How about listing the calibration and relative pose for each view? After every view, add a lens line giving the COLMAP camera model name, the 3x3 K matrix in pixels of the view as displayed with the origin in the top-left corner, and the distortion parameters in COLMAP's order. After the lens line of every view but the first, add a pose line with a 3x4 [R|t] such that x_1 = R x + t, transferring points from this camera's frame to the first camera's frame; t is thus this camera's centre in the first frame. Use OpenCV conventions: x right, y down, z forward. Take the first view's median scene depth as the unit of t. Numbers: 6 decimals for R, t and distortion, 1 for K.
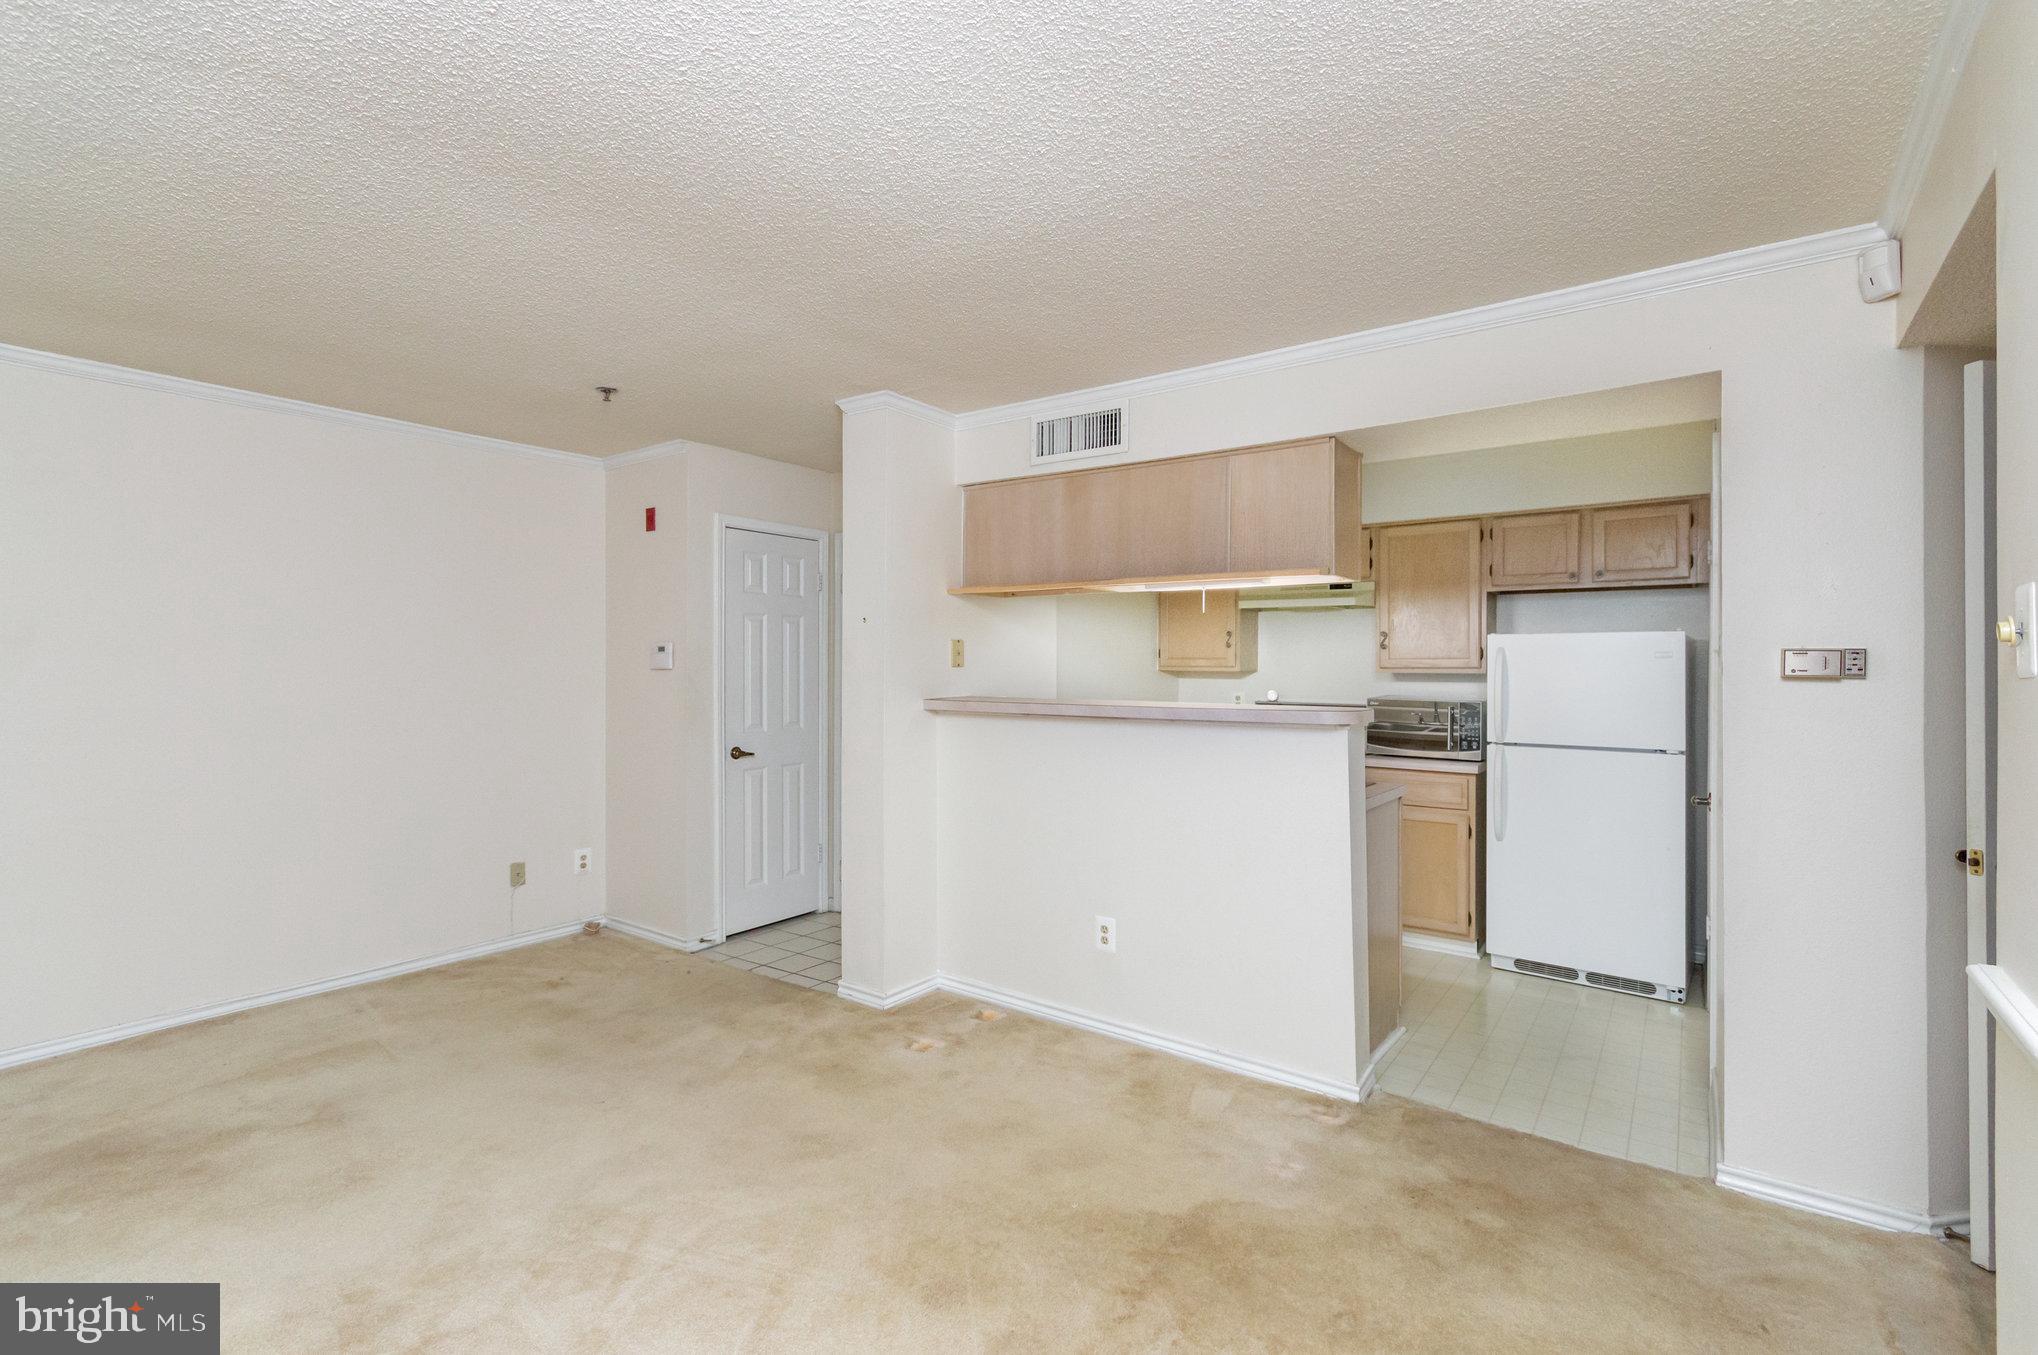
lens RADIAL K [[920.9, 0, 1024.5], [0, 920.9, 669.3], [0, 0, 1]] dist [0.003604, -0.000309]
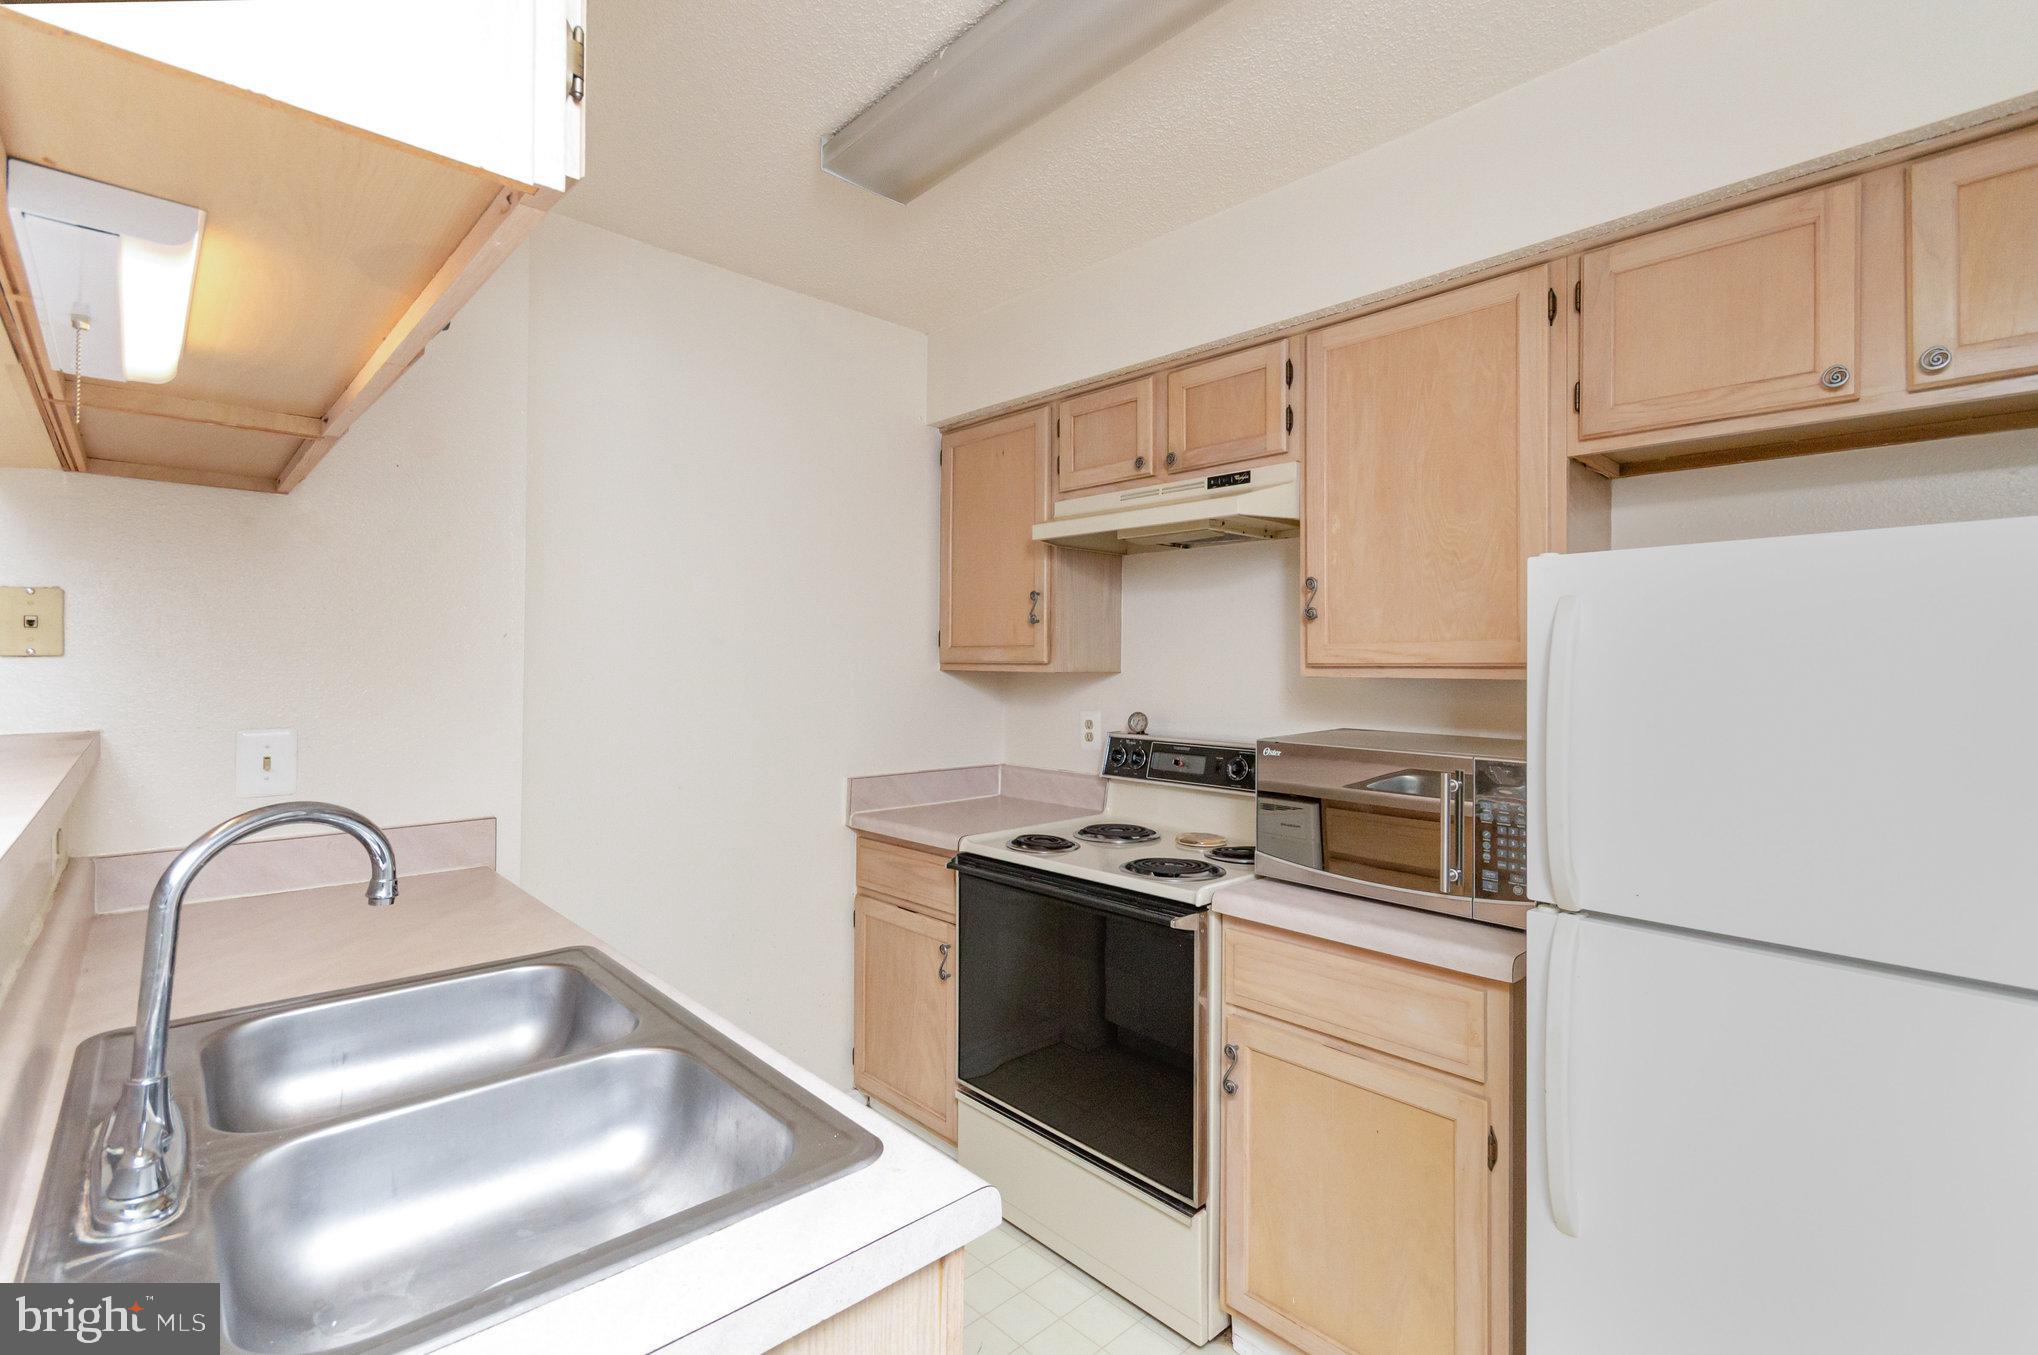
lens RADIAL K [[924.4, 0, 1016.3], [0, 924.4, 662.8], [0, 0, 1]] dist [0.002369, -0.000073]
pose [[0.984457, 0.000804, -0.175622, 0.363424], [-0.002329, 0.999961, -0.008479, 0.001490], [0.175609, 0.008756, 0.984421, 0.621717]]
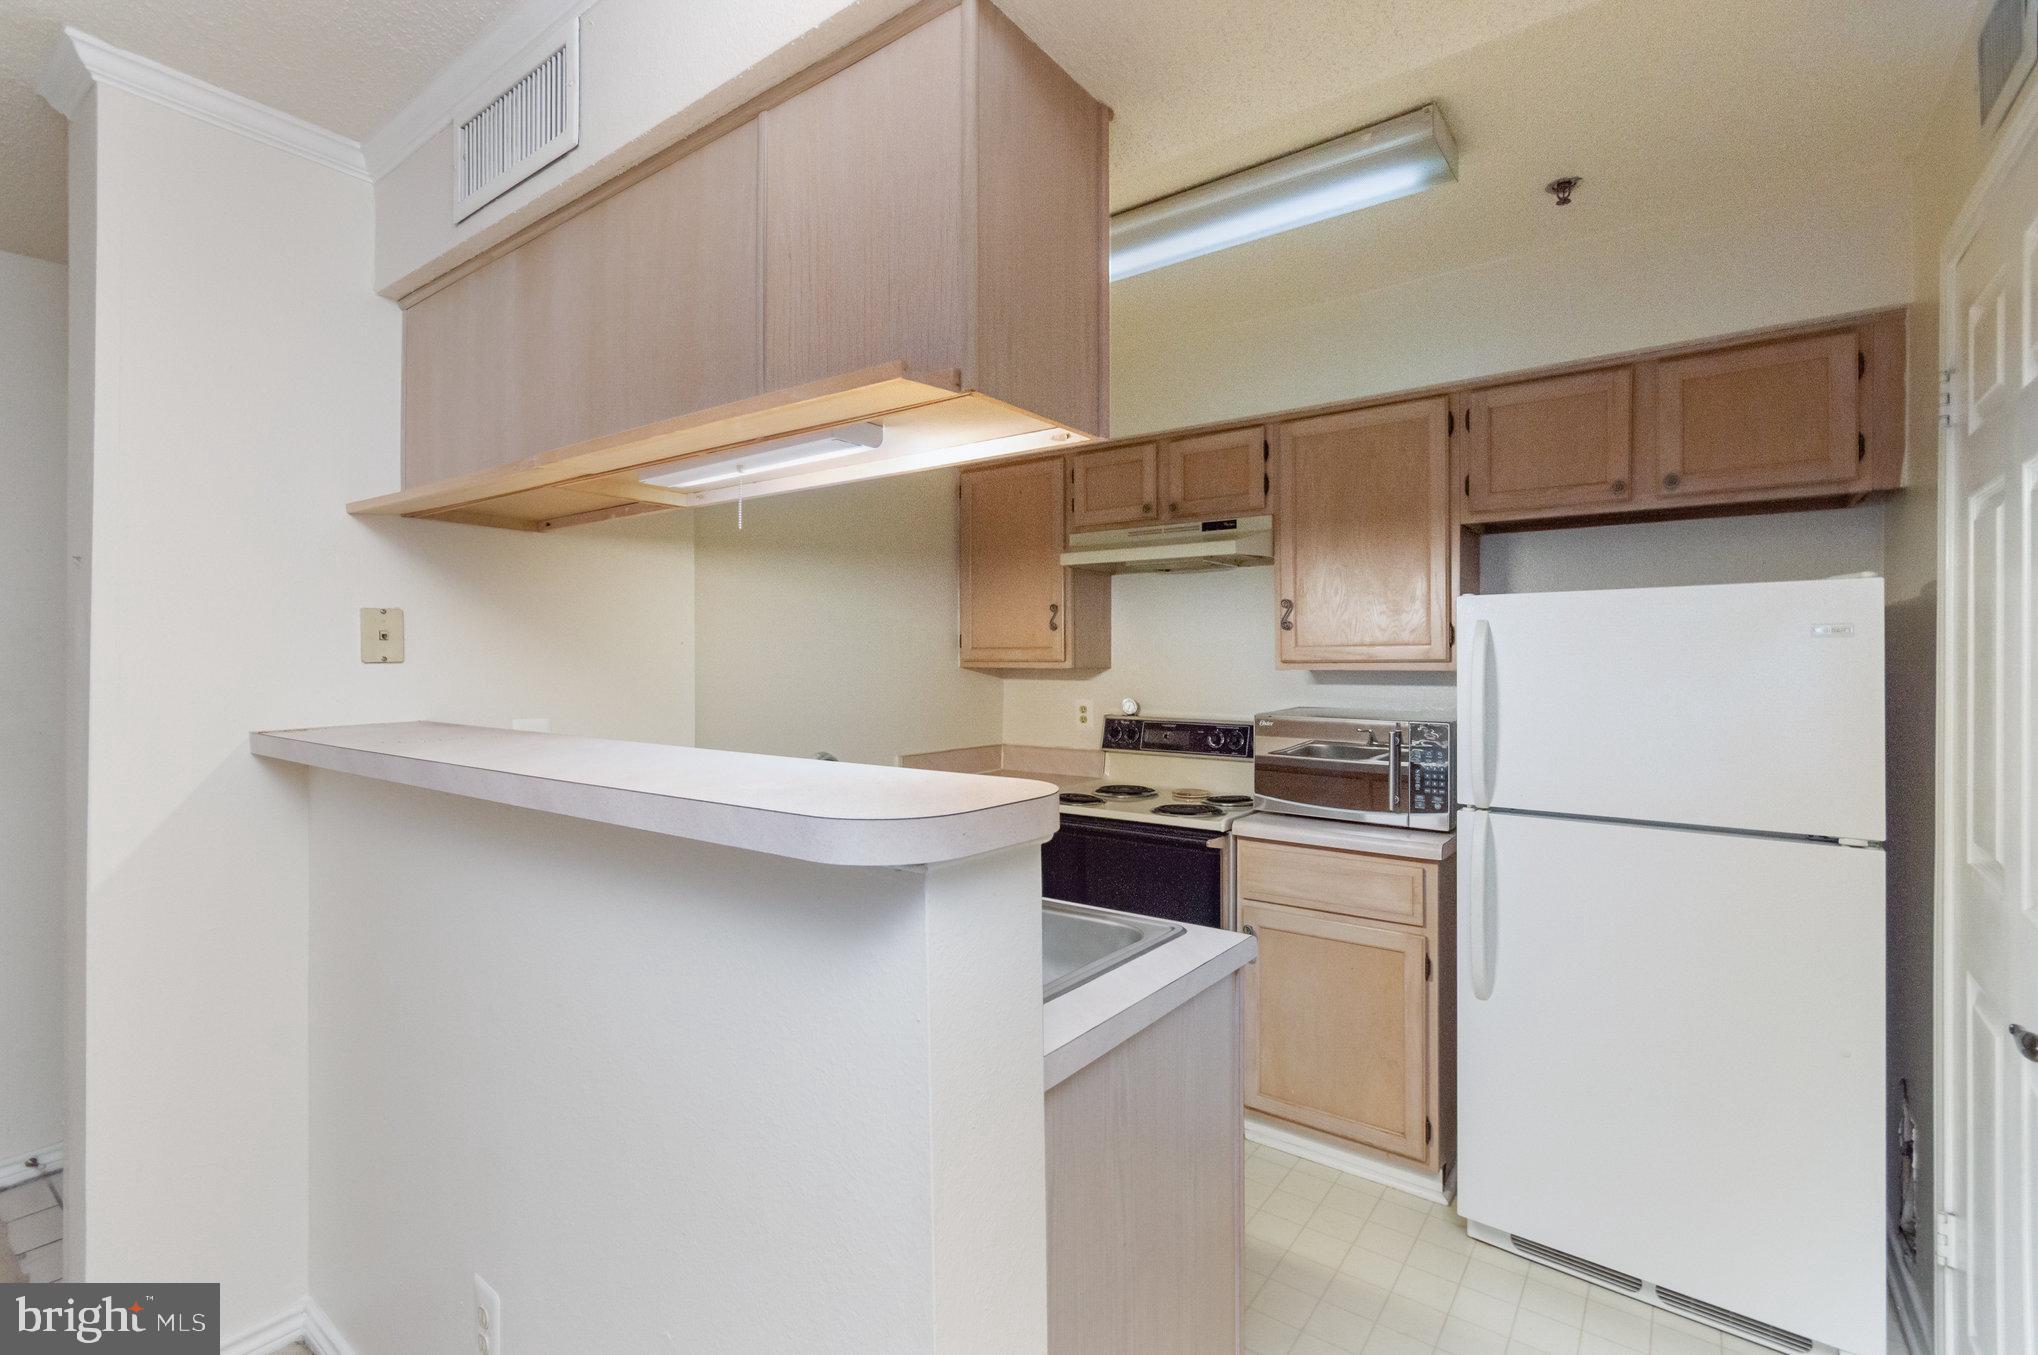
lens RADIAL K [[920.9, 0, 1024.5], [0, 920.9, 669.3], [0, 0, 1]] dist [0.003604, -0.000309]
pose [[0.999983, -0.005514, 0.001926, 0.243894], [0.005503, 0.999968, 0.005721, -0.001167], [-0.001958, -0.005710, 0.999982, 0.456632]]
